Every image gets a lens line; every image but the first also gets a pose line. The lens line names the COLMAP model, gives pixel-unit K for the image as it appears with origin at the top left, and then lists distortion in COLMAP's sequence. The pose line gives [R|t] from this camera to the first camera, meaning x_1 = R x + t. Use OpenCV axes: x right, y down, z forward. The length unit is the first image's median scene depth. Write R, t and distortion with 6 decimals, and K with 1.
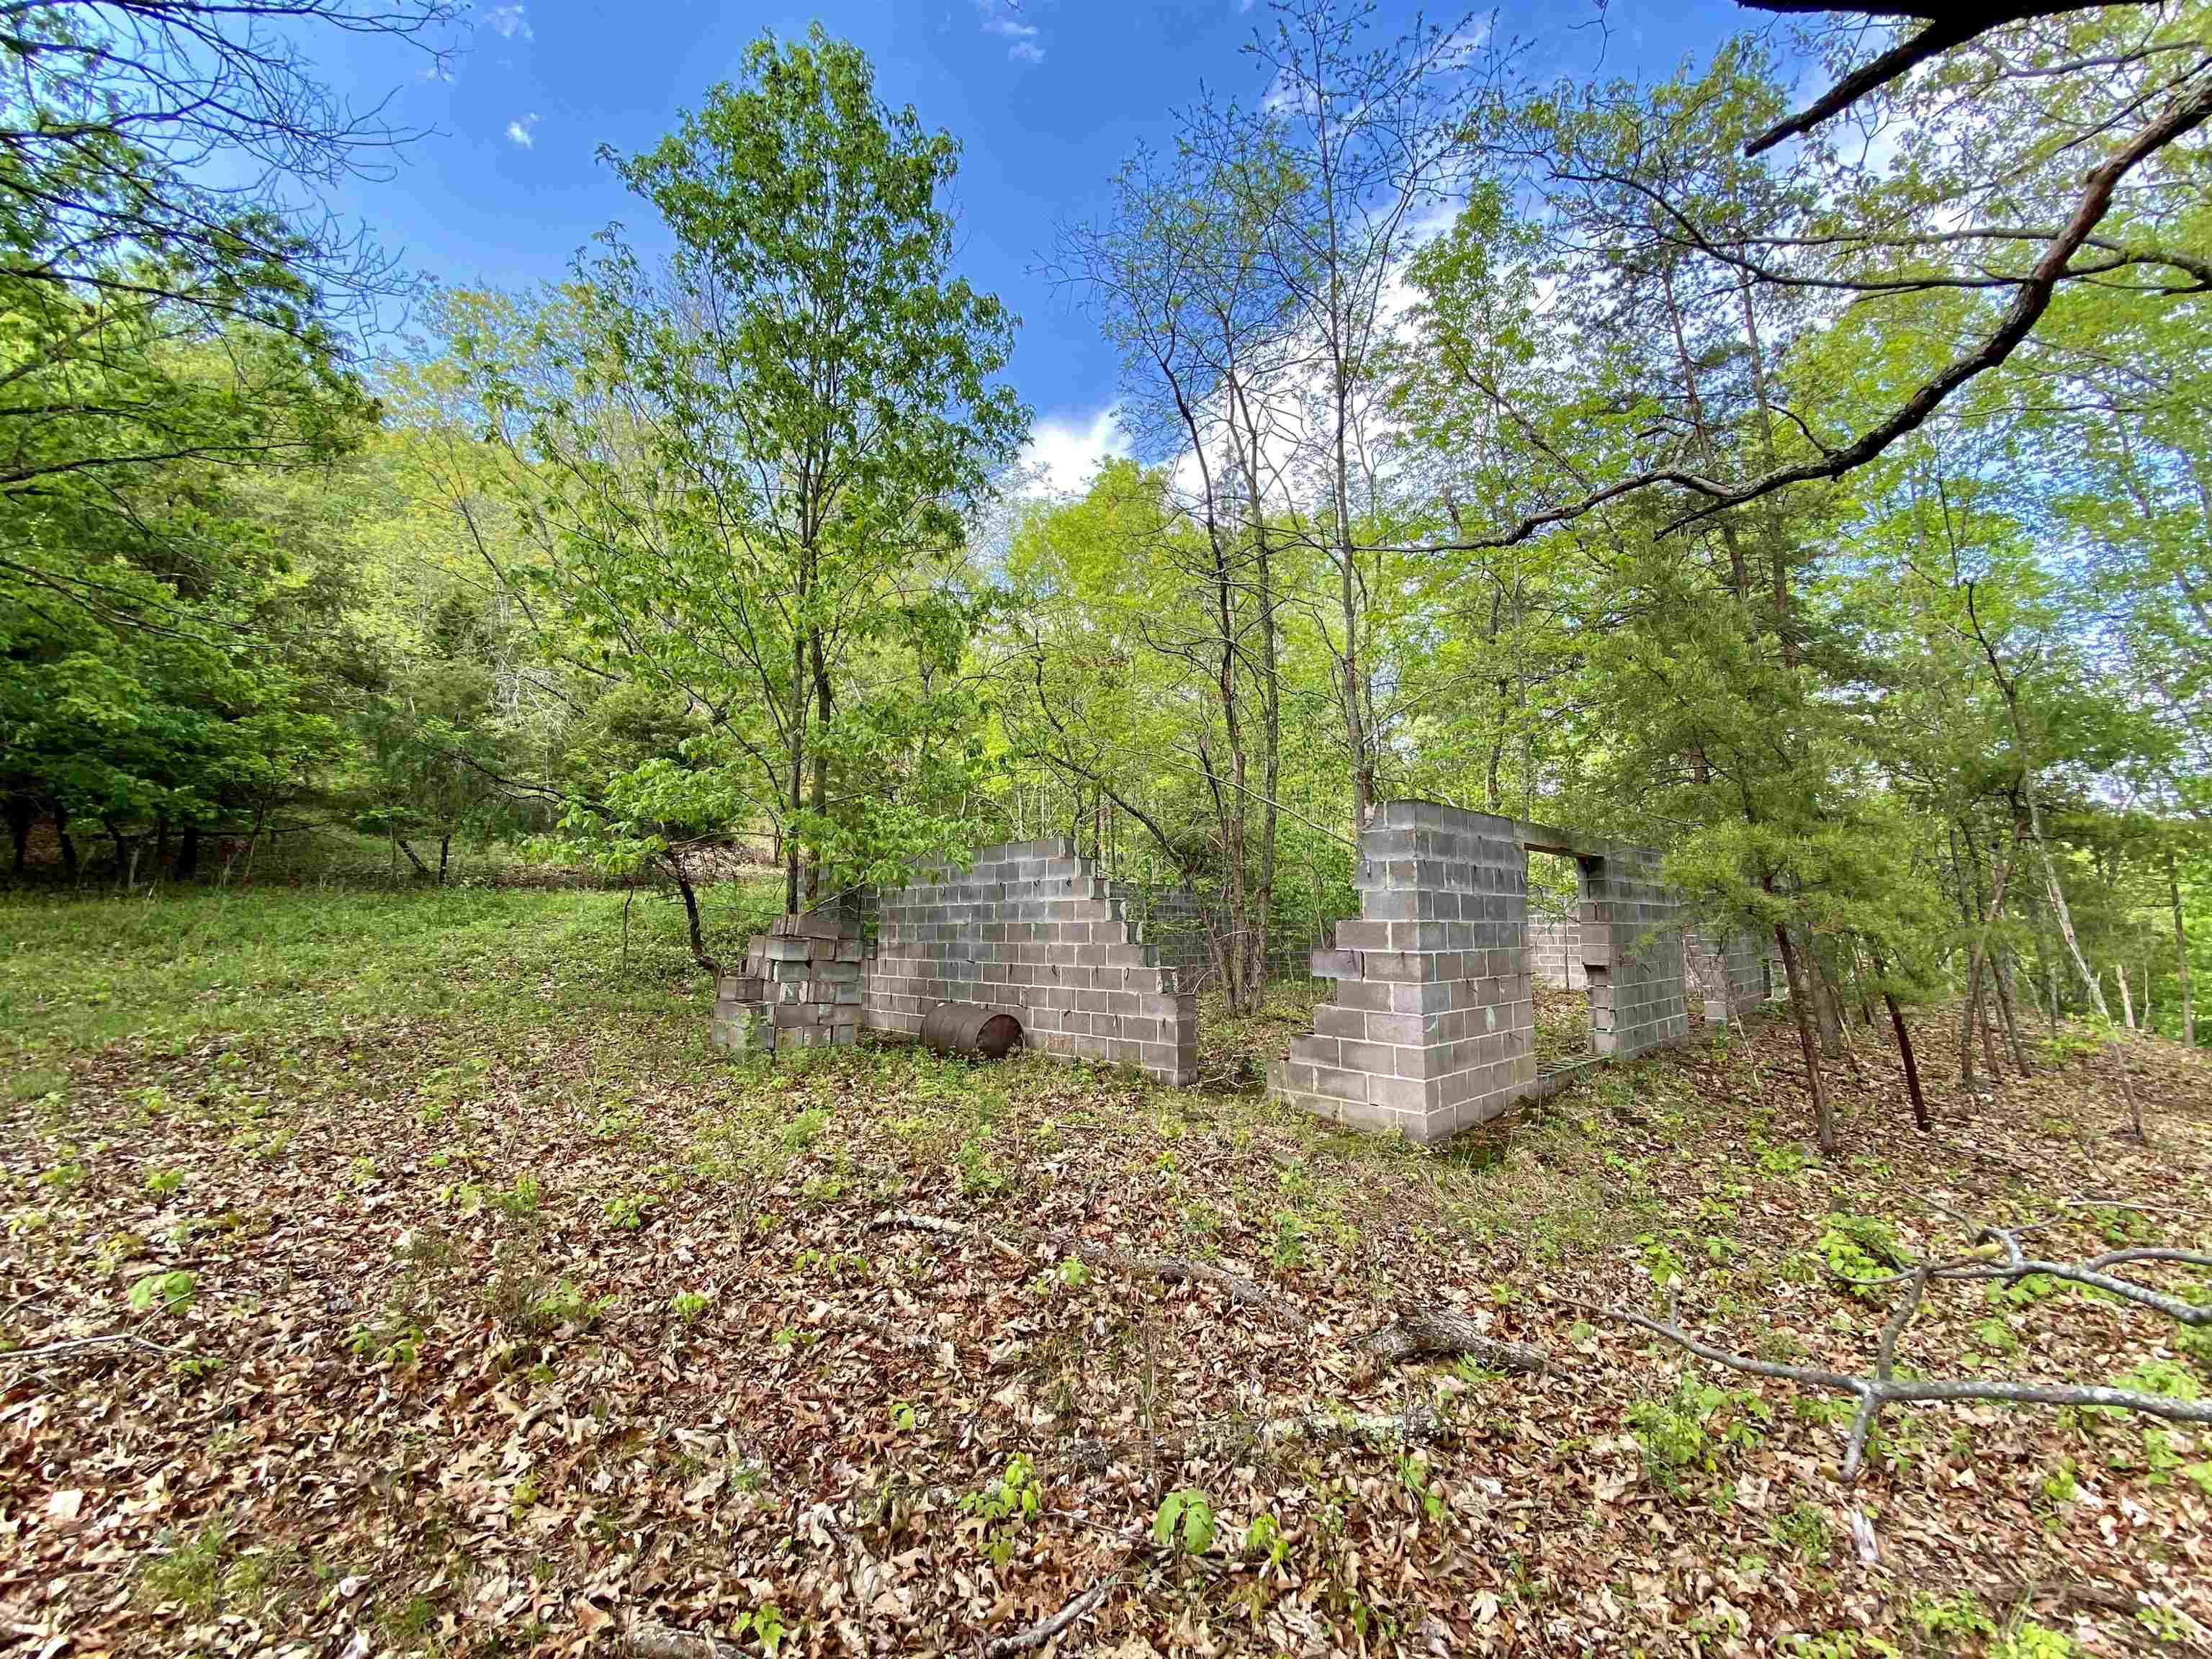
lens RADIAL K [[890.0, 0, 1102.9], [0, 890.0, 824.3], [0, 0, 1]] dist [0.009887, -0.015650]
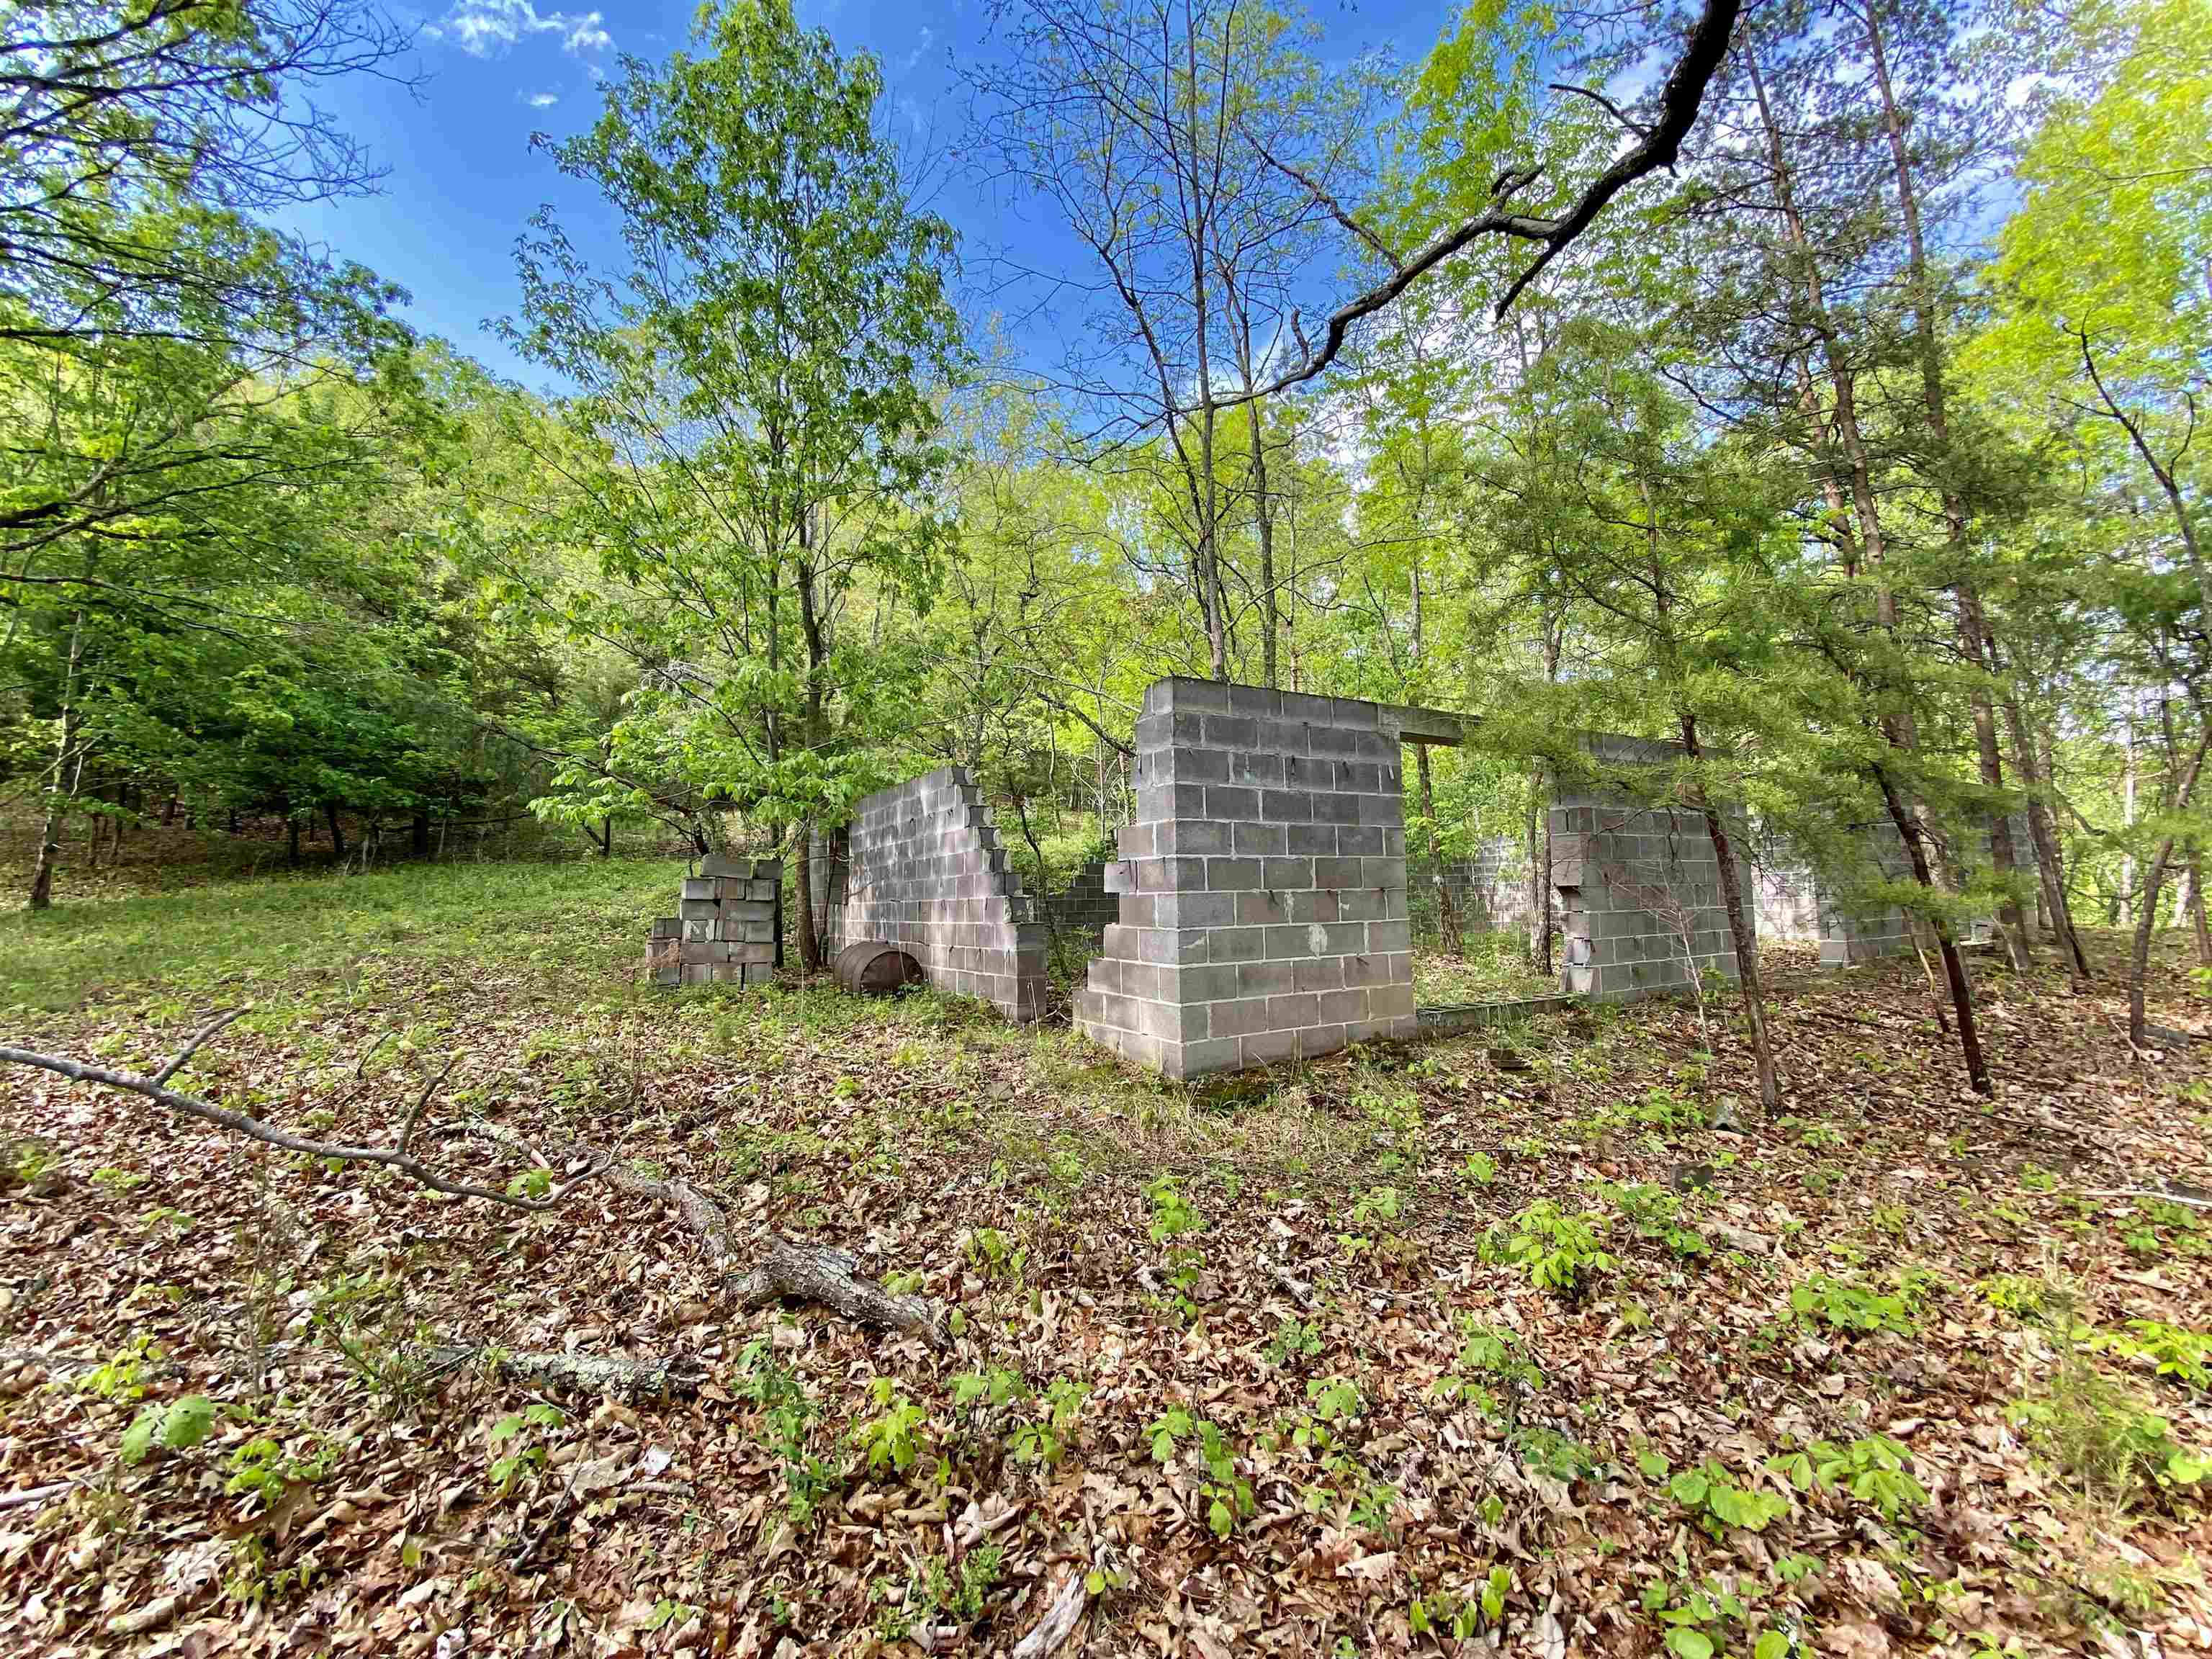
lens RADIAL K [[890.0, 0, 1102.9], [0, 890.0, 824.3], [0, 0, 1]] dist [0.009887, -0.015650]
pose [[0.973233, -0.037077, -0.226812, 0.452908], [0.043686, 0.998752, 0.024187, 0.085261], [0.225632, -0.033448, 0.973638, 0.156457]]
